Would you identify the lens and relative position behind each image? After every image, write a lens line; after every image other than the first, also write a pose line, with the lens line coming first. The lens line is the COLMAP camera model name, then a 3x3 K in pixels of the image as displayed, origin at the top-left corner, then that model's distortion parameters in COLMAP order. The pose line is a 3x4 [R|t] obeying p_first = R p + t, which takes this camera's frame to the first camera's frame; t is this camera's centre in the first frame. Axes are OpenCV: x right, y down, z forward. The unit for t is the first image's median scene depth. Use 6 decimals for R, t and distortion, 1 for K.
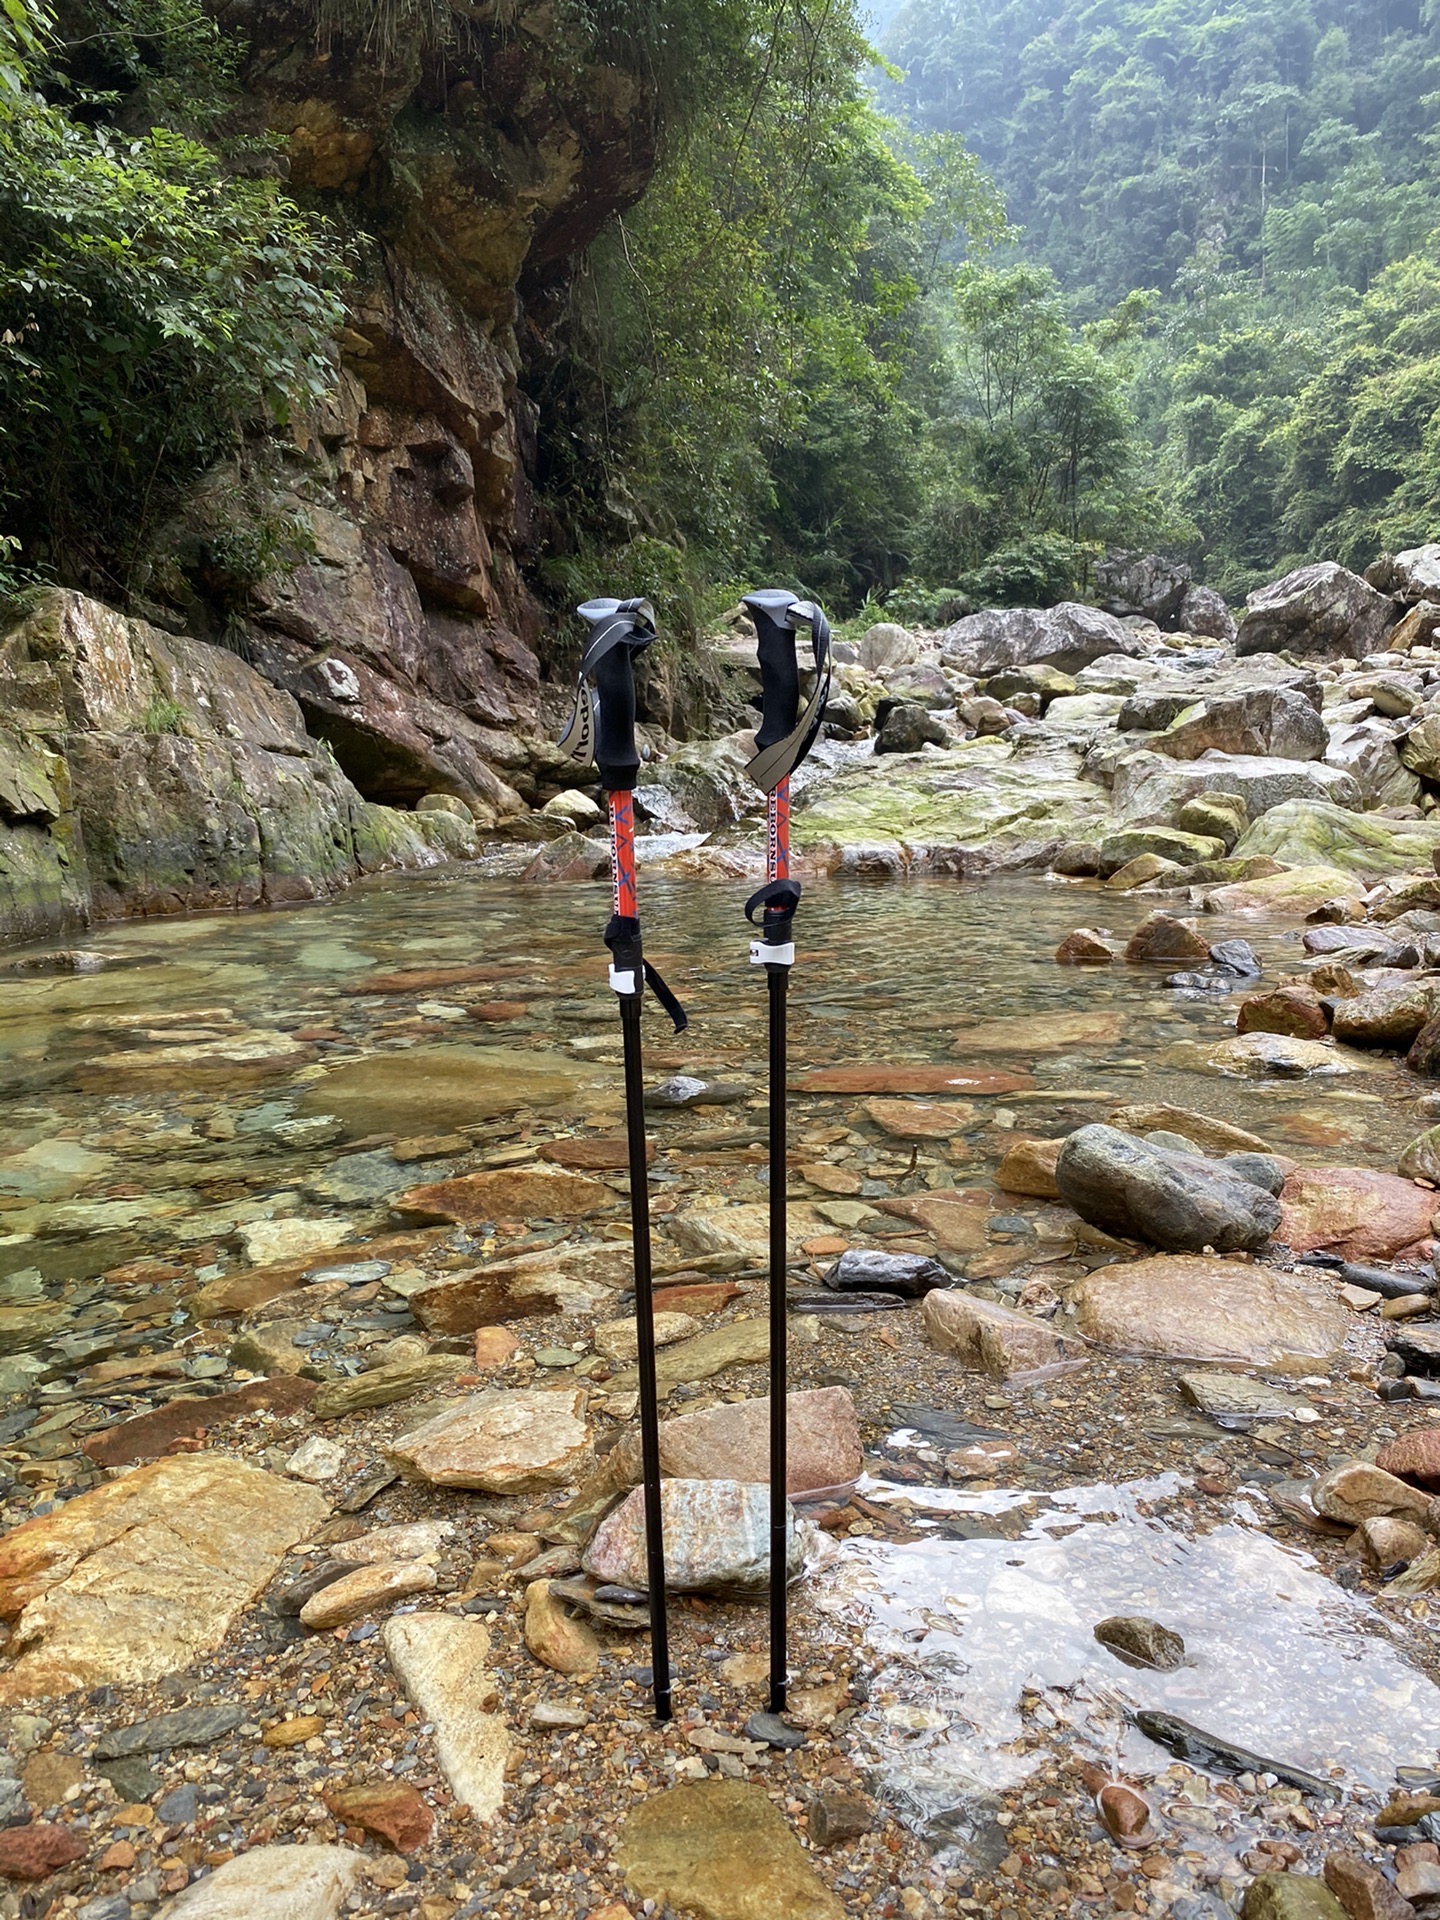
lens RADIAL K [[1449.0, 0, 713.1], [0, 1449.0, 938.4], [0, 0, 1]] dist [0.004422, 0.011946]
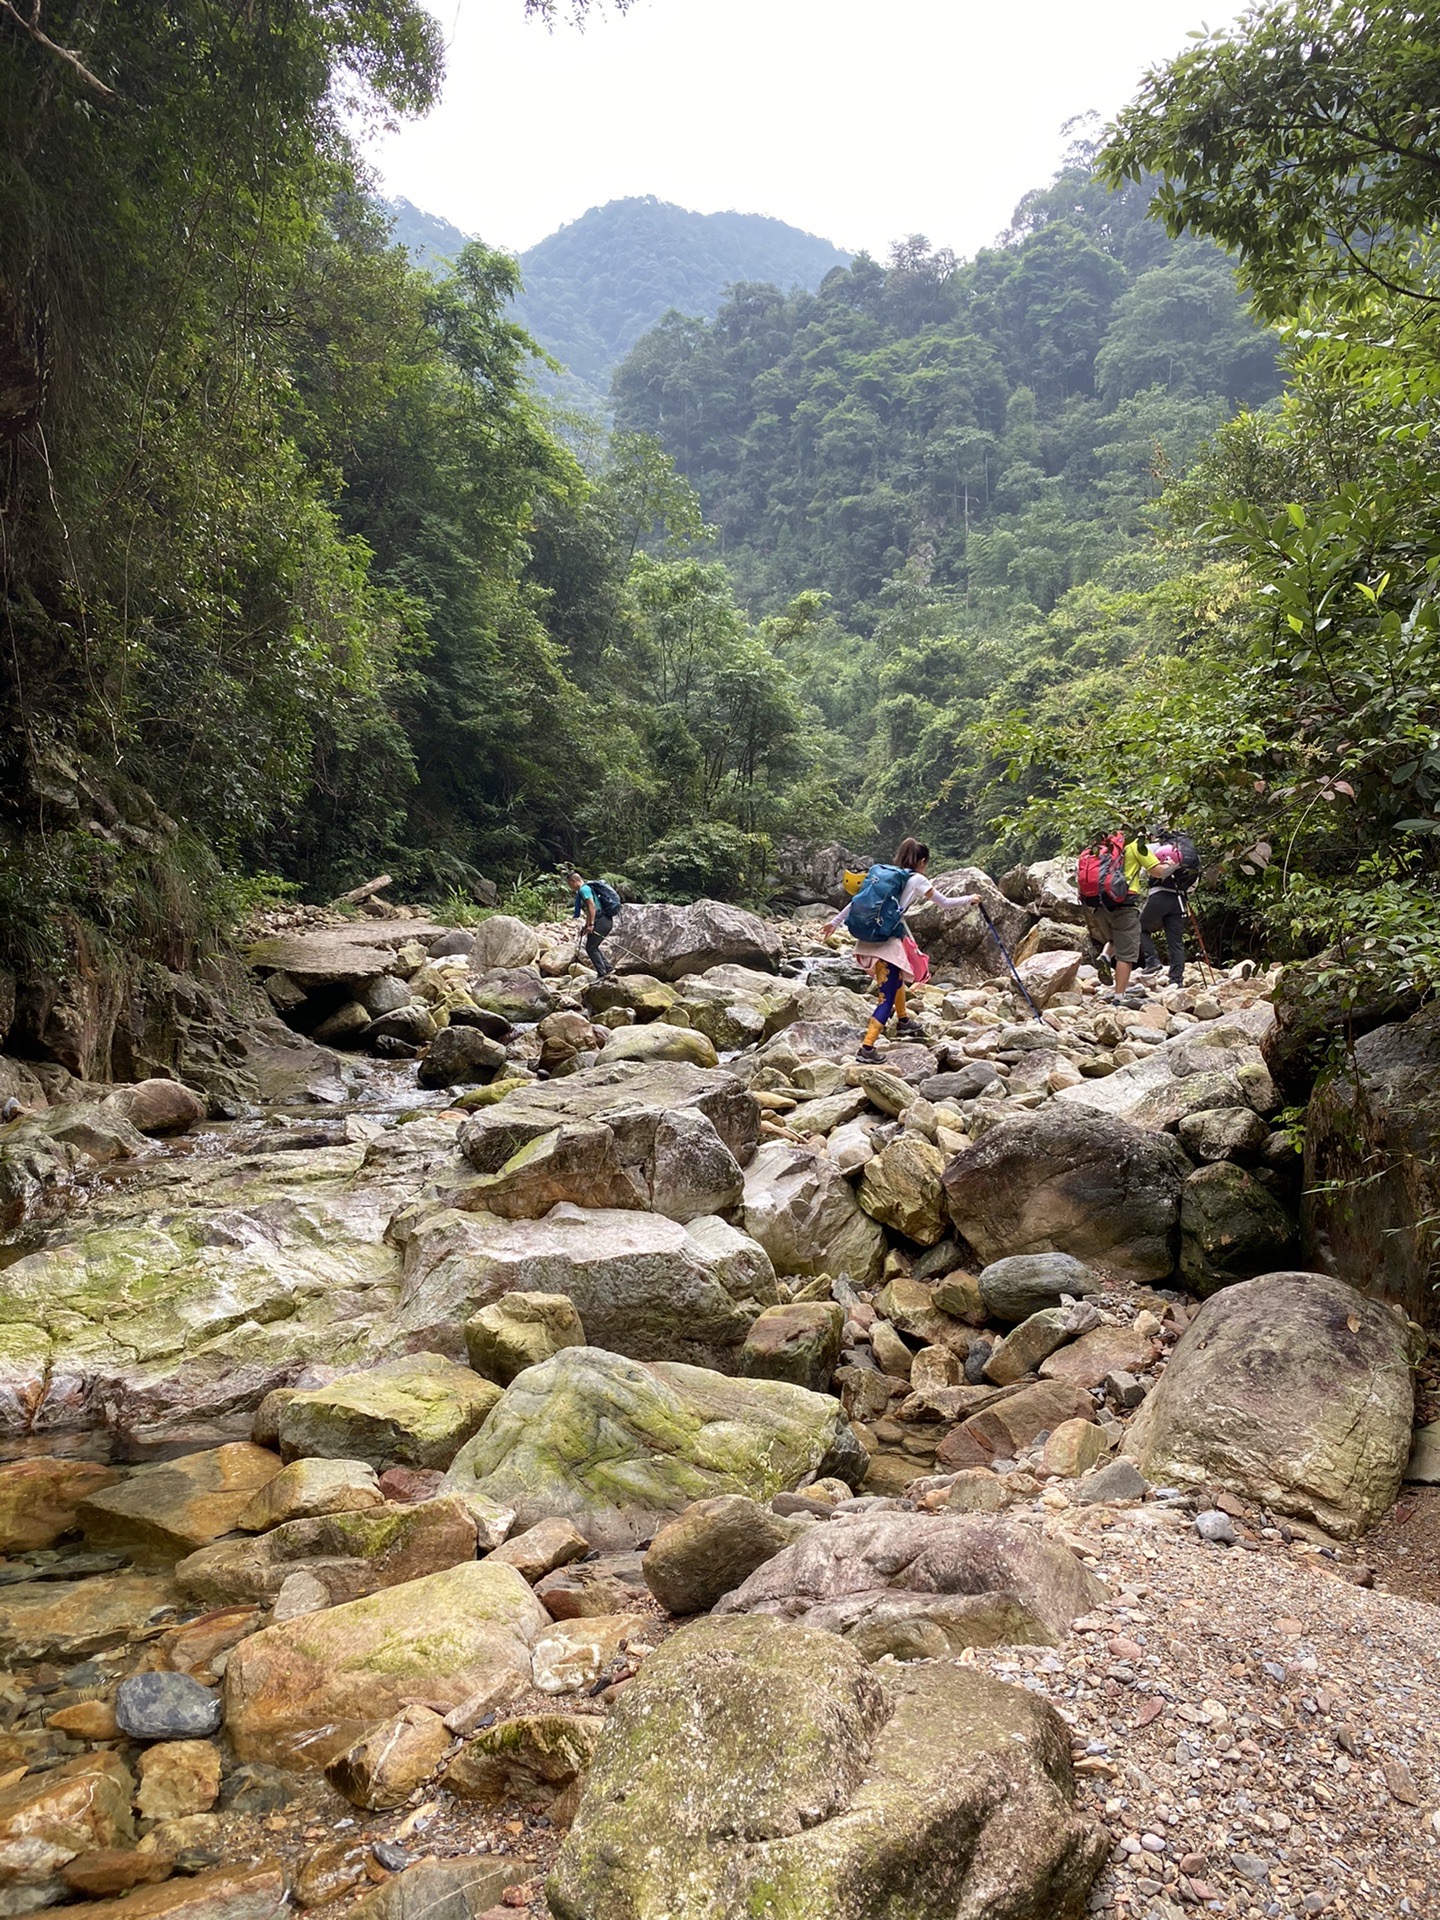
lens RADIAL K [[1450.6, 0, 720.0], [0, 1450.6, 960.0], [0, 0, 1]] dist [0.072028, -0.002802]
pose [[0.984544, 0.024749, 0.173380, 0.093333], [0.003833, 0.986683, -0.162610, -0.041641], [-0.175096, 0.160761, 0.971338, 0.096827]]
